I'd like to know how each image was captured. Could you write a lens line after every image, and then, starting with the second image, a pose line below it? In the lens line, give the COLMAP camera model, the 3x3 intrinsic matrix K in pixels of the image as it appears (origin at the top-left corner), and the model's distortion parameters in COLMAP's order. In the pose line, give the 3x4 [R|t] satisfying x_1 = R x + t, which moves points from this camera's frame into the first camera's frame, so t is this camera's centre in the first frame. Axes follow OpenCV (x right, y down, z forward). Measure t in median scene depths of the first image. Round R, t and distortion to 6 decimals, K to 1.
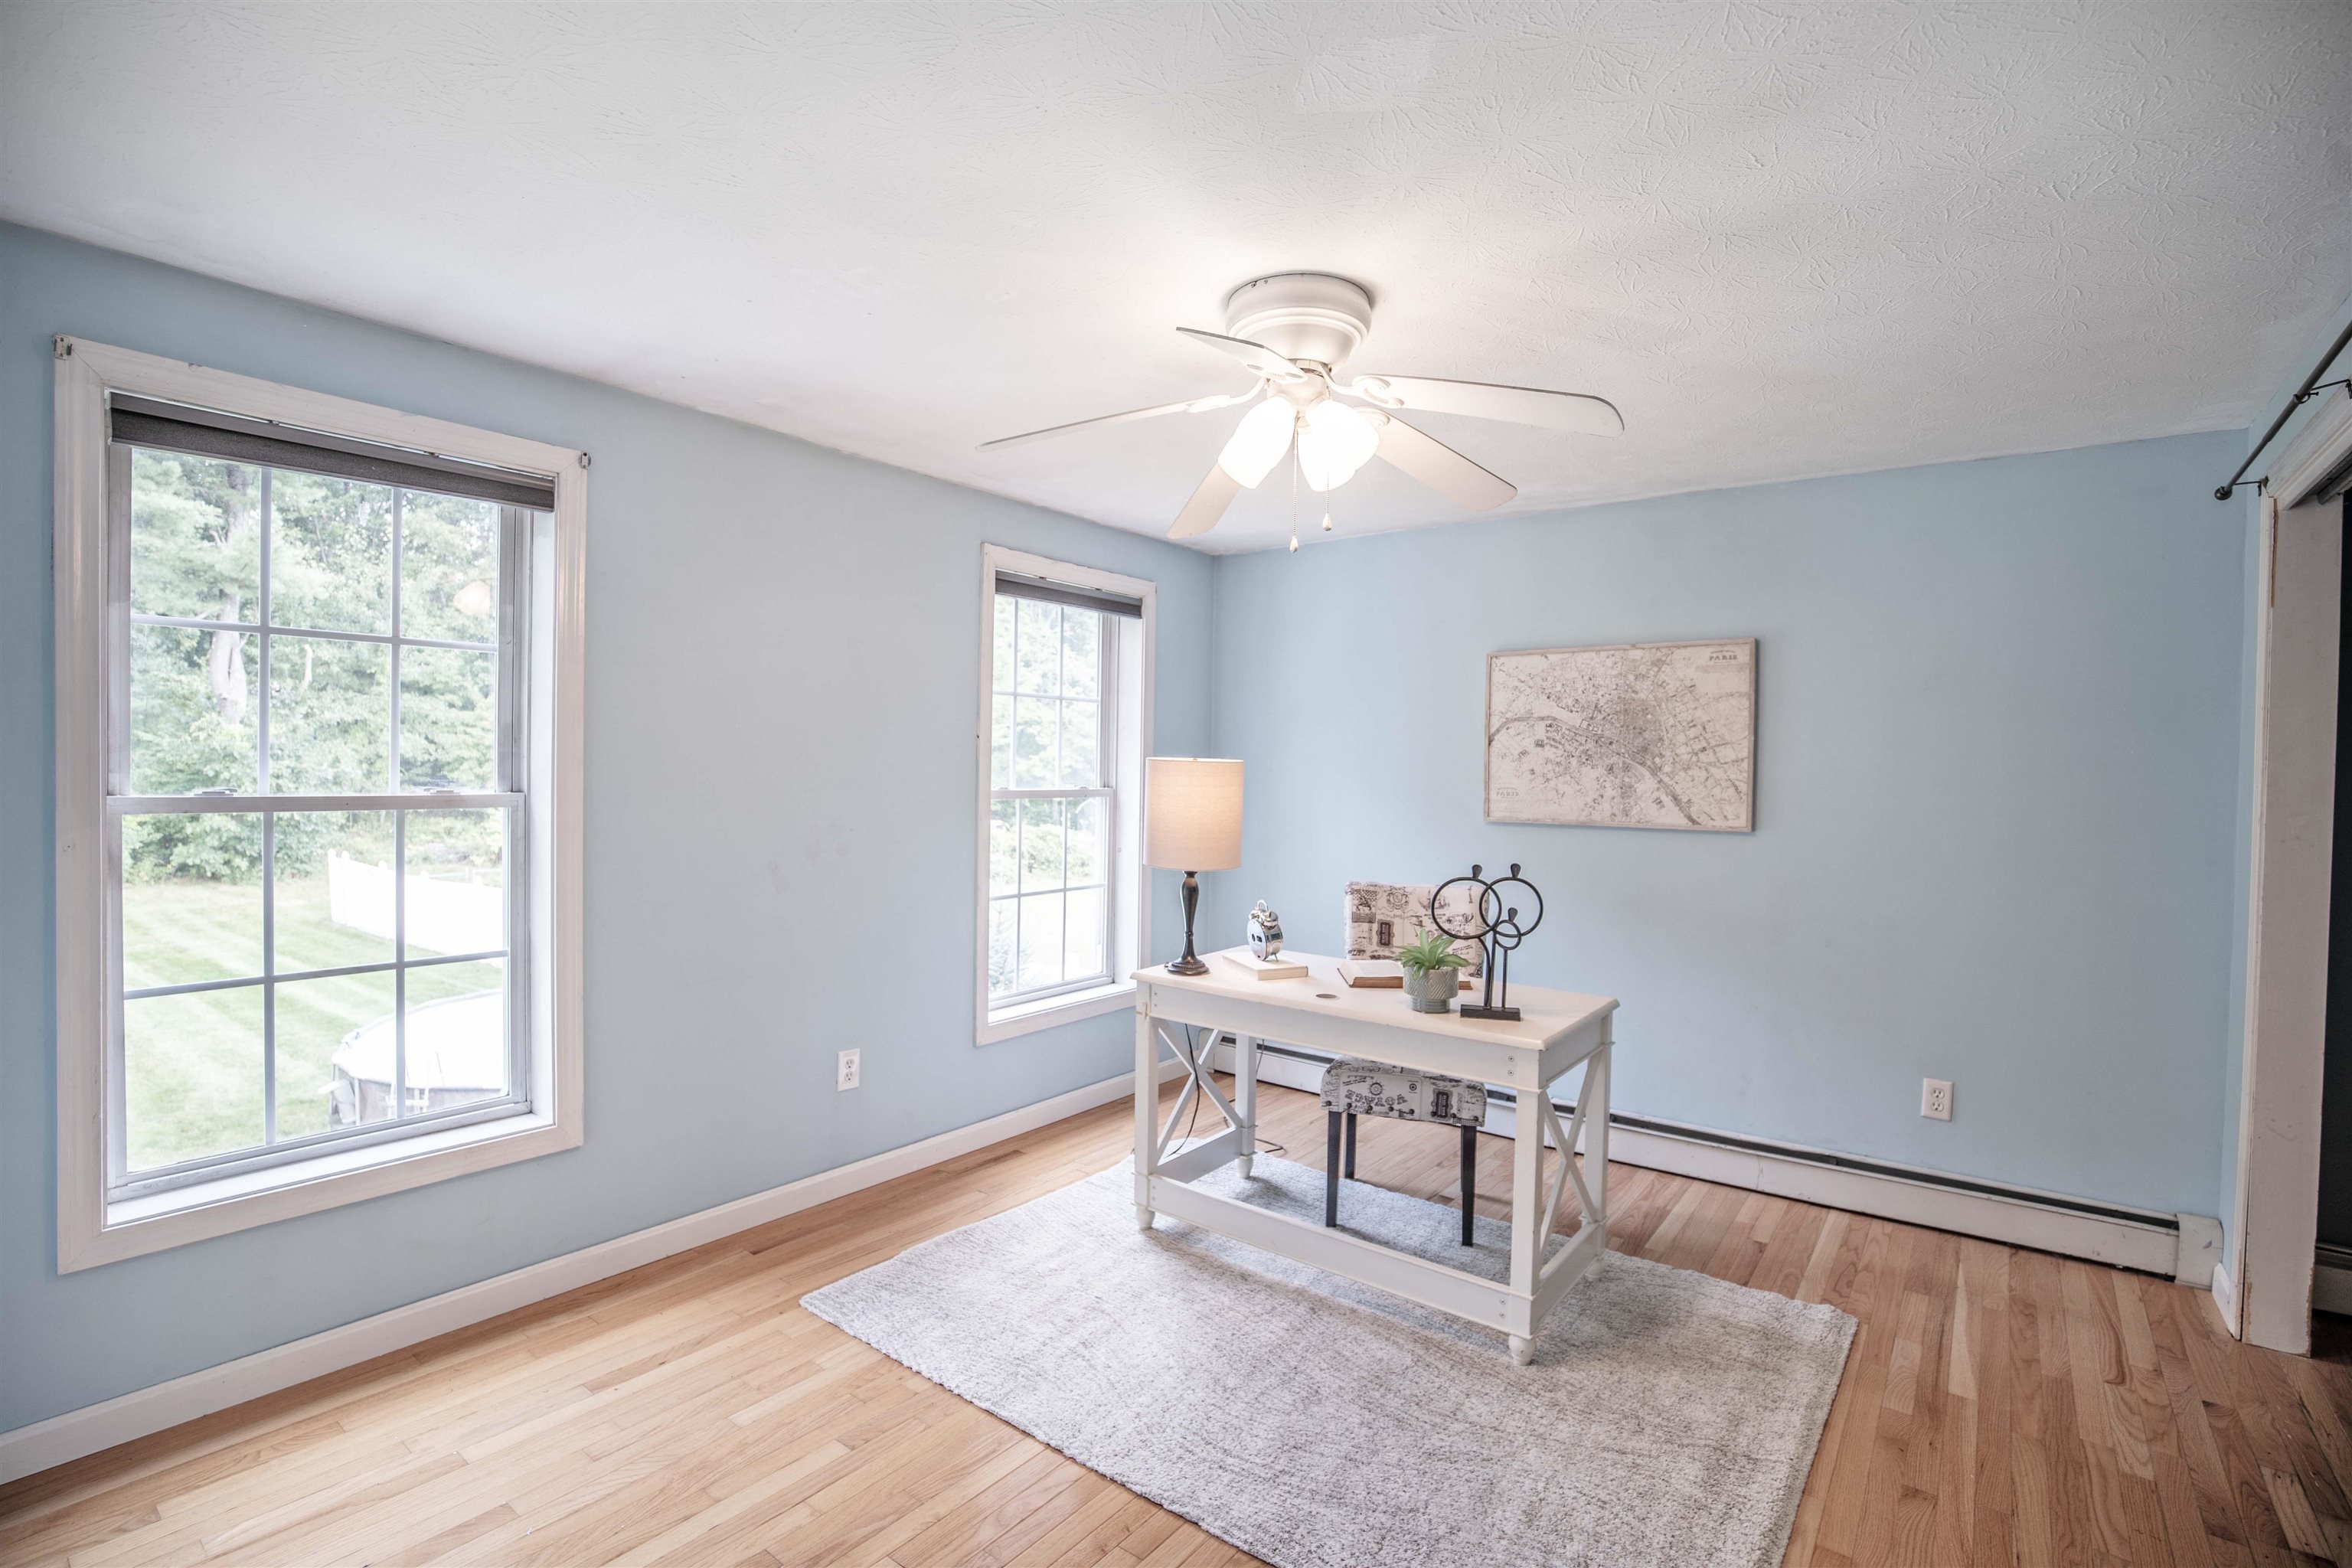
lens RADIAL K [[1088.6, 0, 1176.0], [0, 1088.6, 784.0], [0, 0, 1]] dist [-0.029826, 0.000261]
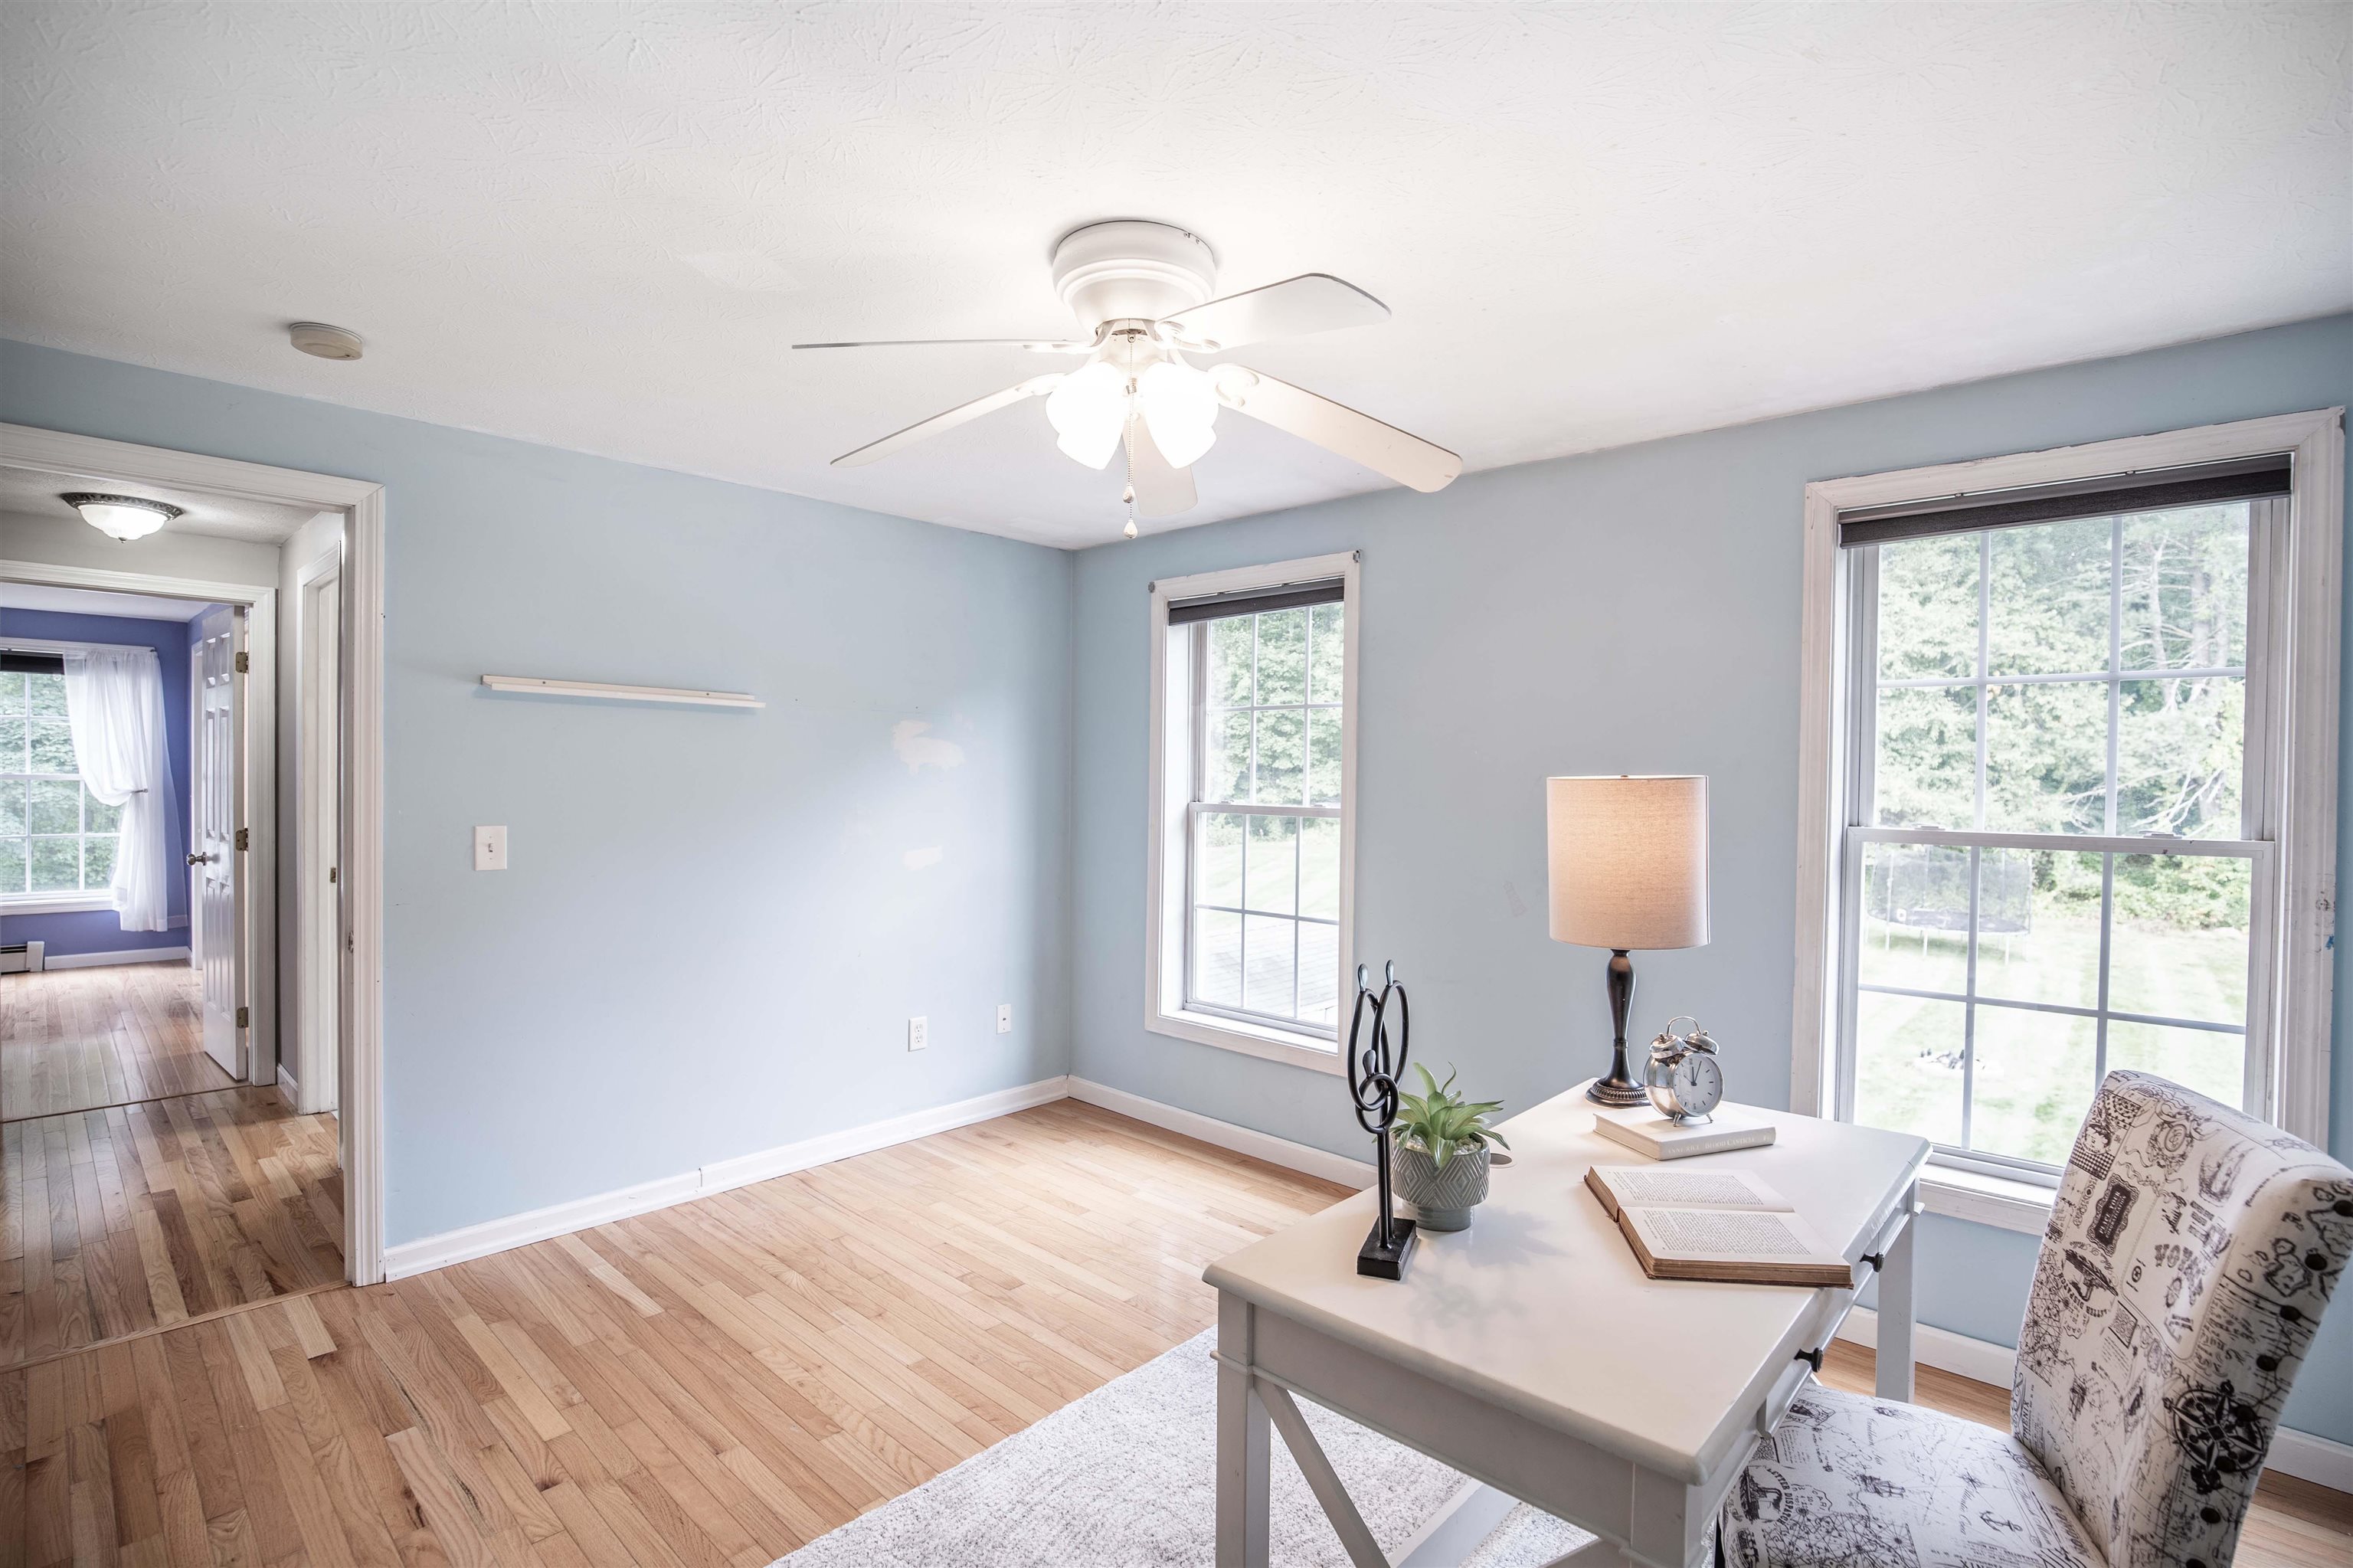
lens RADIAL K [[1090.1, 0, 1177.7], [0, 1090.1, 792.2], [0, 0, 1]] dist [-0.027653, 0.001252]
pose [[-0.086676, -0.001313, -0.996236, 0.799683], [-0.030496, 0.999534, 0.001336, -0.007601], [0.995770, 0.030497, -0.086676, 0.909313]]
